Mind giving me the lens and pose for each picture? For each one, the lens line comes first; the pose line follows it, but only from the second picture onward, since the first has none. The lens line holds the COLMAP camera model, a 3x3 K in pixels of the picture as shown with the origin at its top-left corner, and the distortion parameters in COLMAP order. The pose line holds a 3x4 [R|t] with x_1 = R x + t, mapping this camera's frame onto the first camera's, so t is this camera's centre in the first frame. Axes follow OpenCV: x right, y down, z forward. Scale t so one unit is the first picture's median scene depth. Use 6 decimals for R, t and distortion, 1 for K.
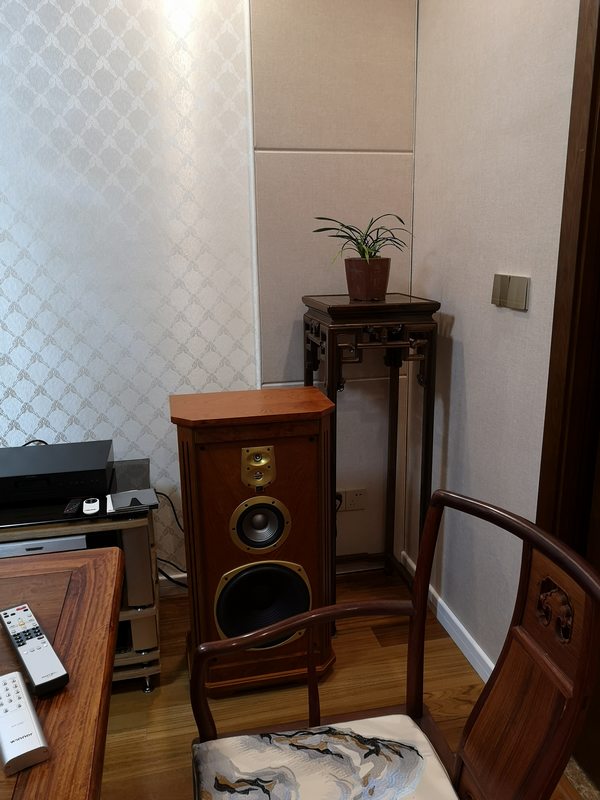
lens RADIAL K [[634.0, 0, 302.3], [0, 634.0, 404.4], [0, 0, 1]] dist [0.005205, 0.007248]
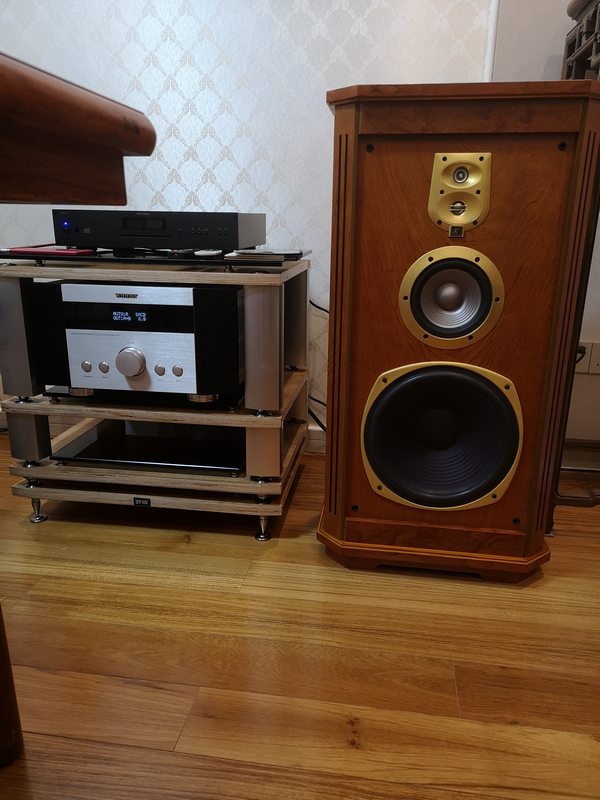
lens RADIAL K [[613.0, 0, 297.1], [0, 613.0, 398.0], [0, 0, 1]] dist [0.062060, -0.049617]
pose [[0.932197, 0.125072, -0.339655, 0.009546], [-0.115711, 0.992134, 0.047763, 0.259895], [0.342957, -0.005222, 0.939337, 0.370163]]
